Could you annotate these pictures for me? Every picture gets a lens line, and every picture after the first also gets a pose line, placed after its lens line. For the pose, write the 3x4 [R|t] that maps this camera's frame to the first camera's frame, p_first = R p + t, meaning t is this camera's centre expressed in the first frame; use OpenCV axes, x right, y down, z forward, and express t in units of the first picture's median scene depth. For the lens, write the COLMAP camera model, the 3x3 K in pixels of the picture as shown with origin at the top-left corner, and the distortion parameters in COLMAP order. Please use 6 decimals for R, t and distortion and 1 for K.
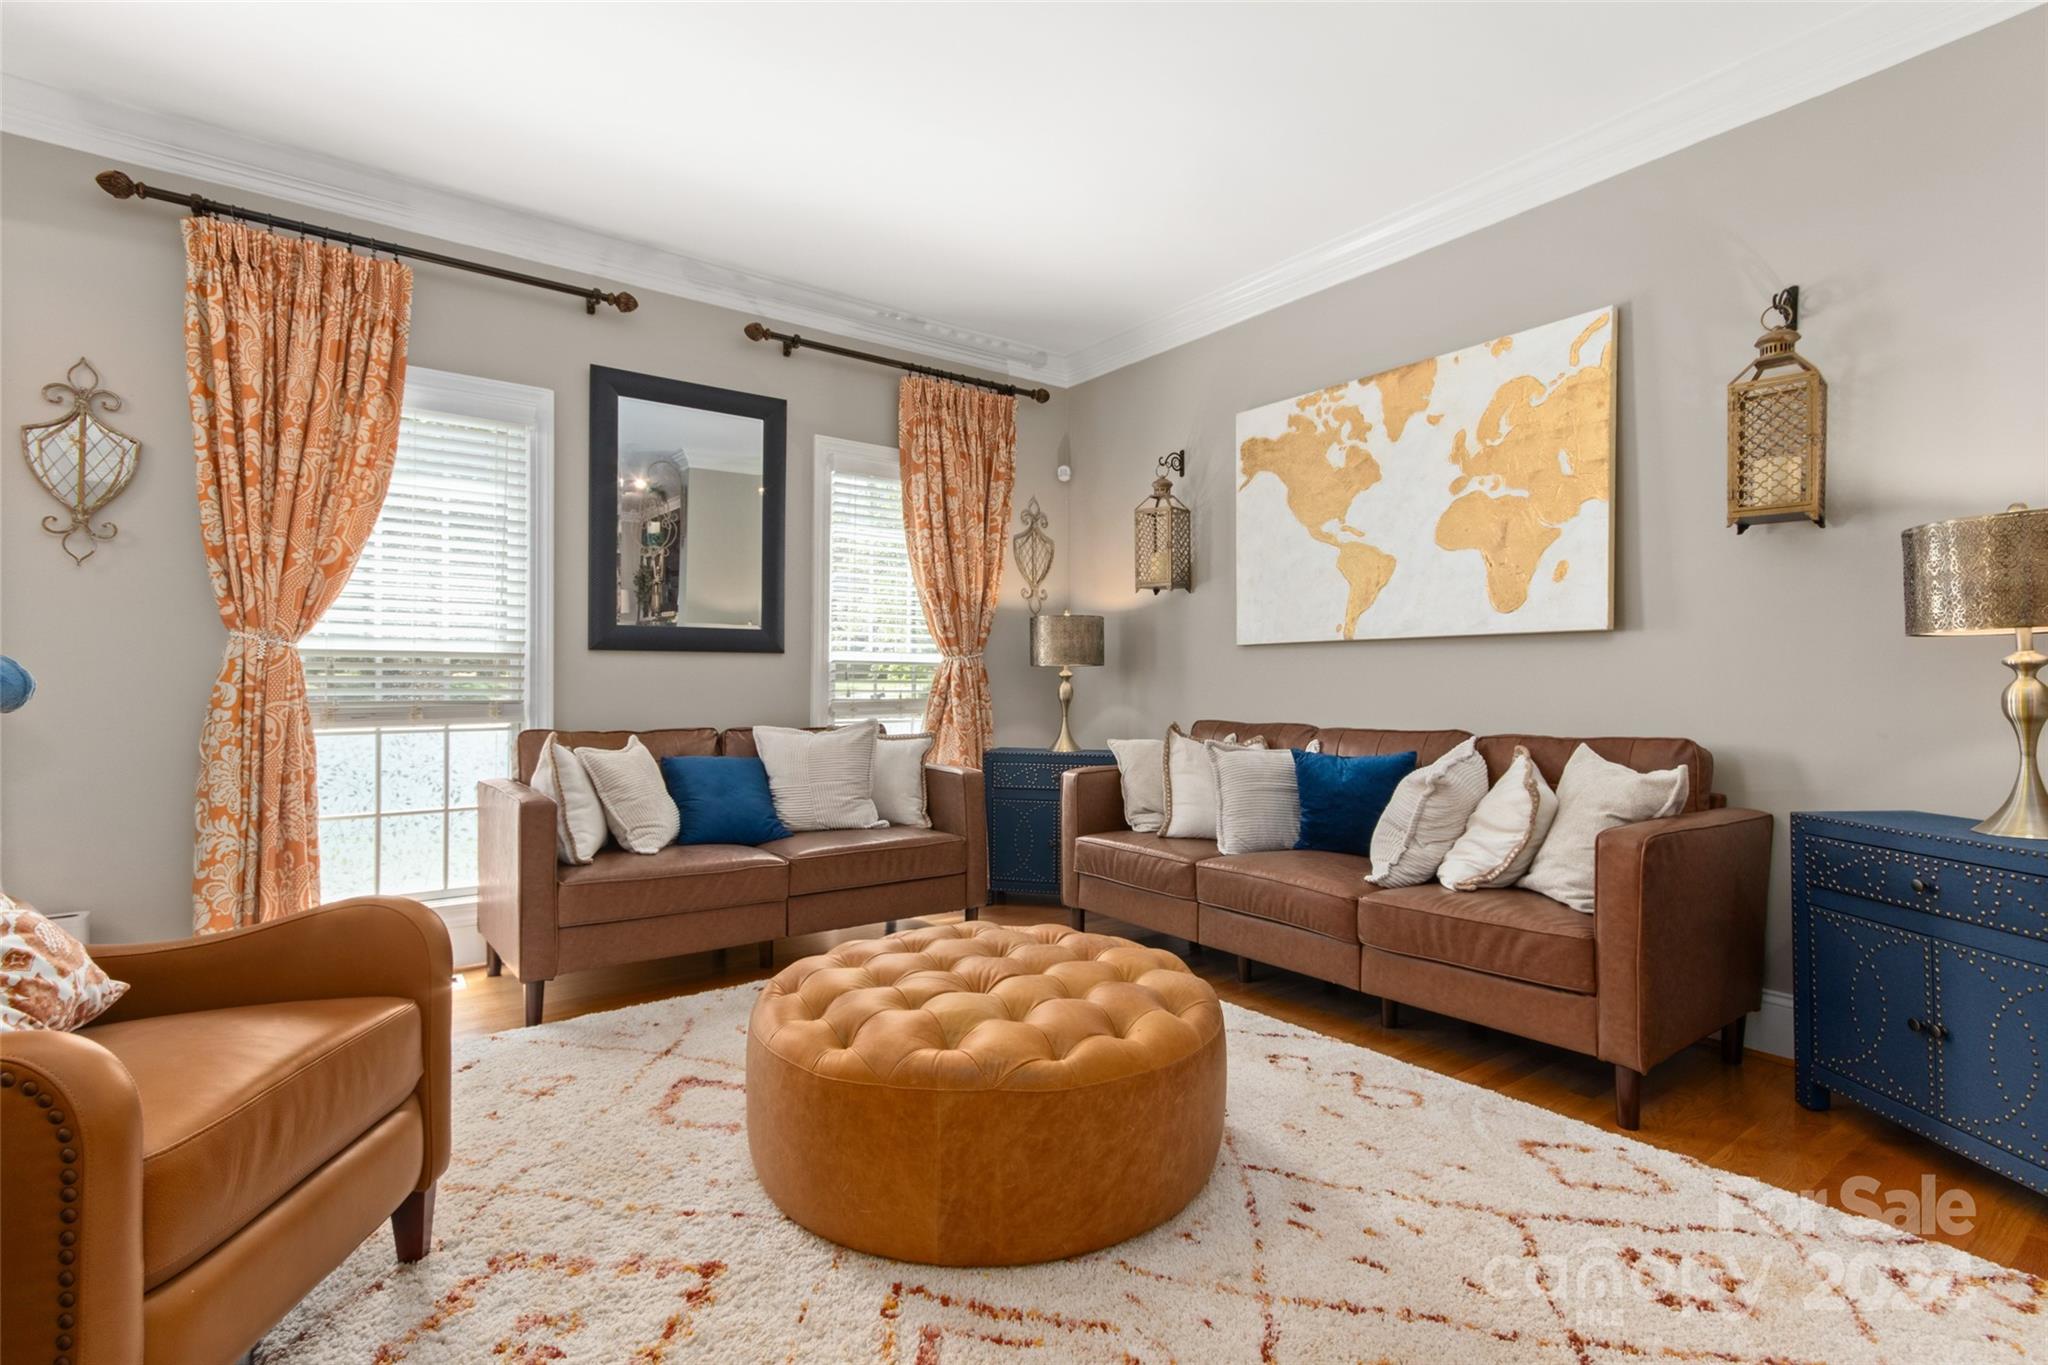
lens RADIAL K [[965.1, 0, 1042.7], [0, 965.1, 685.5], [0, 0, 1]] dist [0.000964, 0.000369]
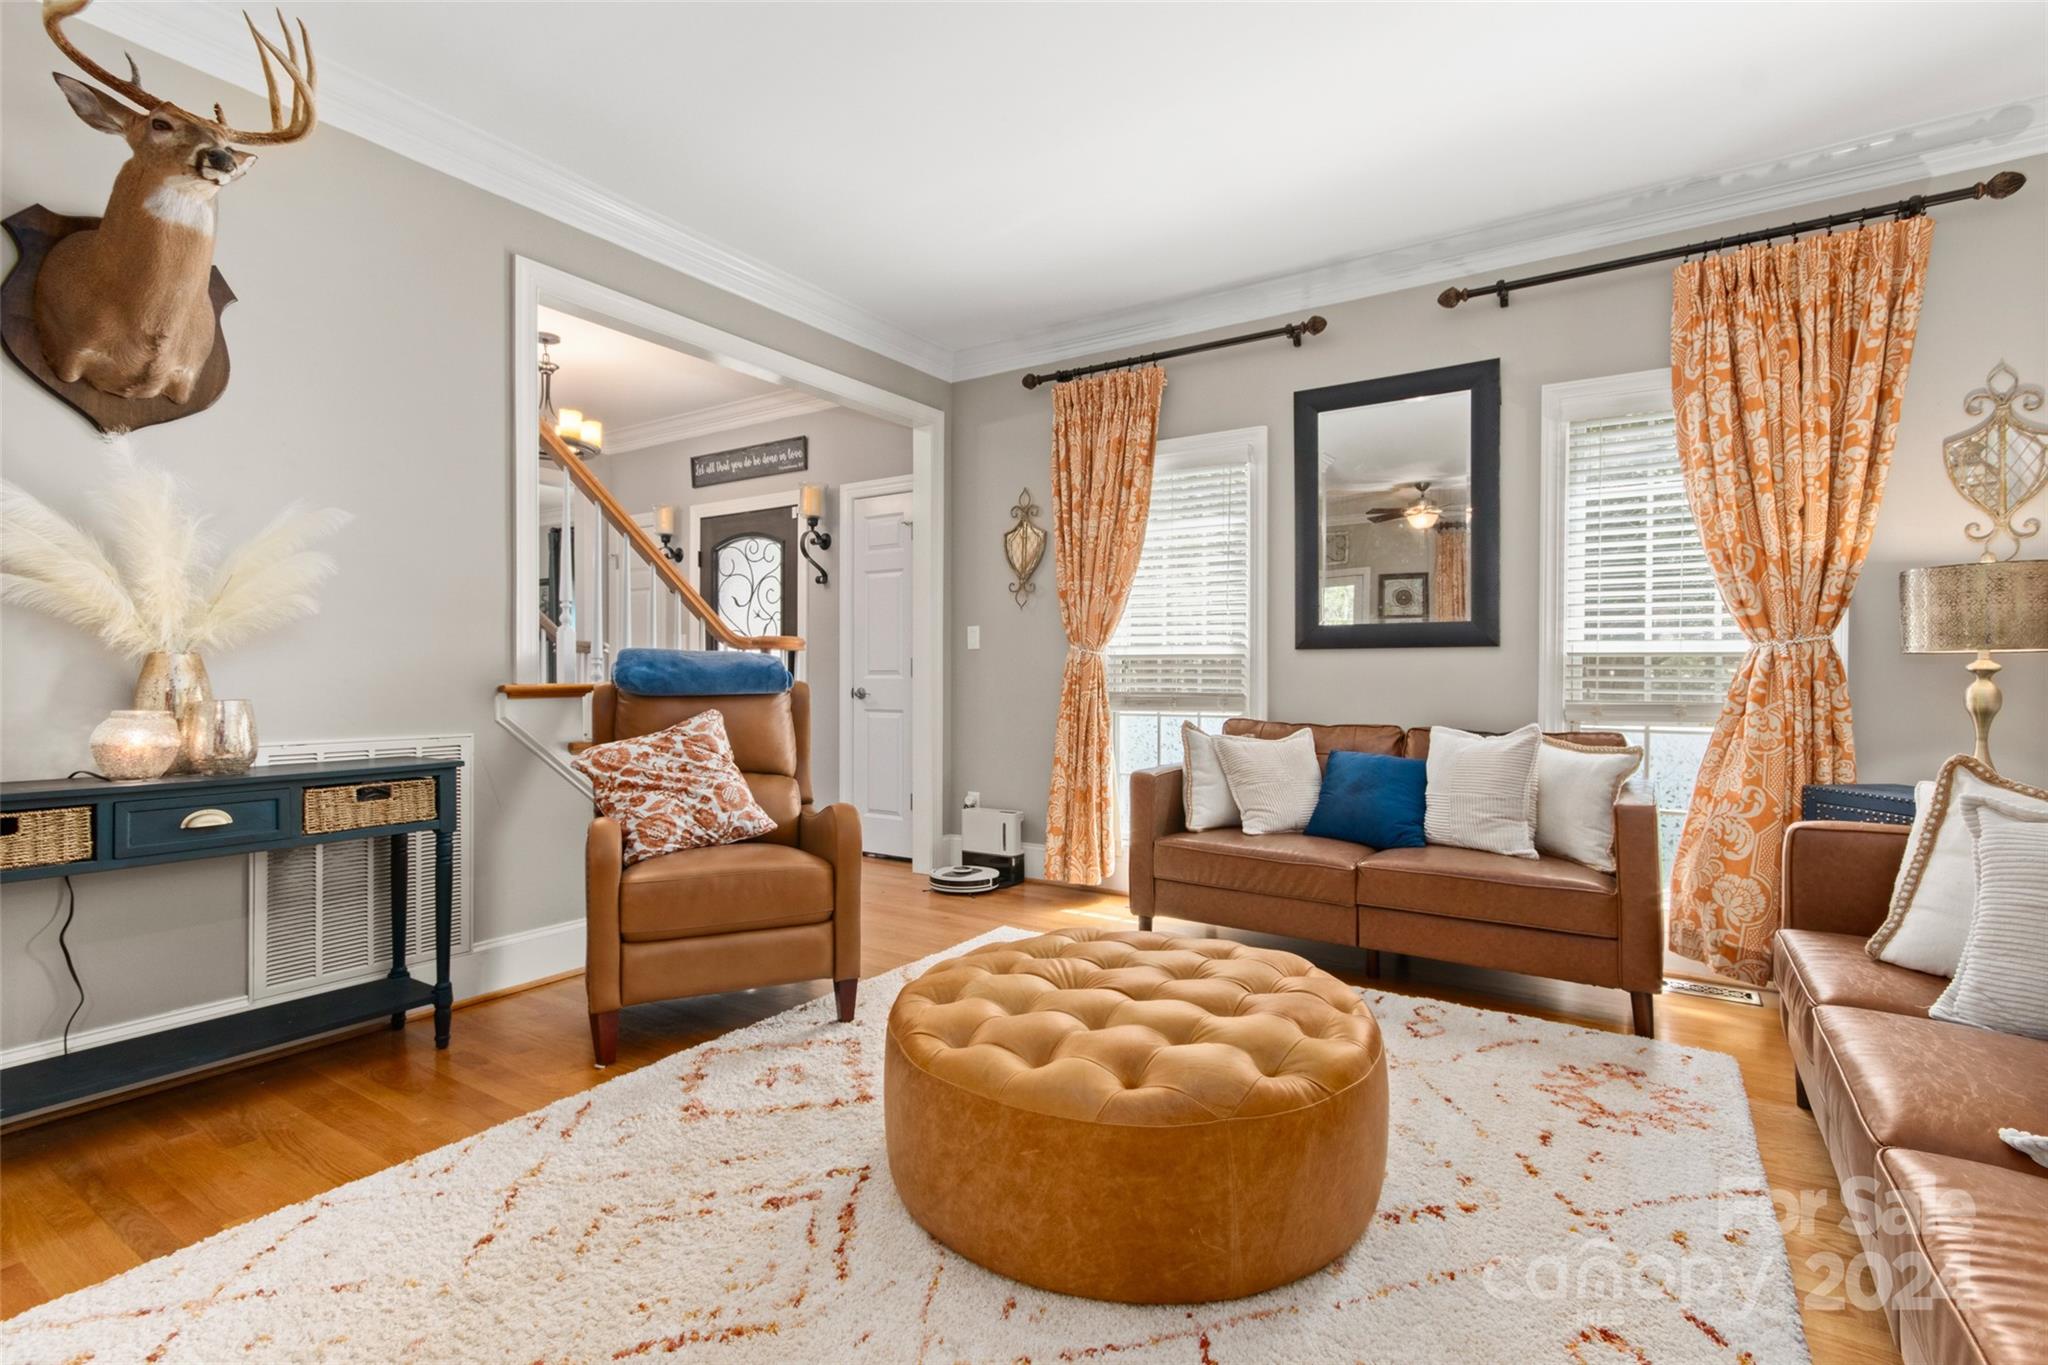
lens RADIAL K [[965.1, 0, 1042.7], [0, 965.1, 685.5], [0, 0, 1]] dist [0.000964, 0.000369]
pose [[0.328444, 0.009022, -0.944480, 0.489039], [-0.005116, 0.999957, 0.007773, -0.002772], [0.944510, 0.002279, 0.328476, 0.363220]]
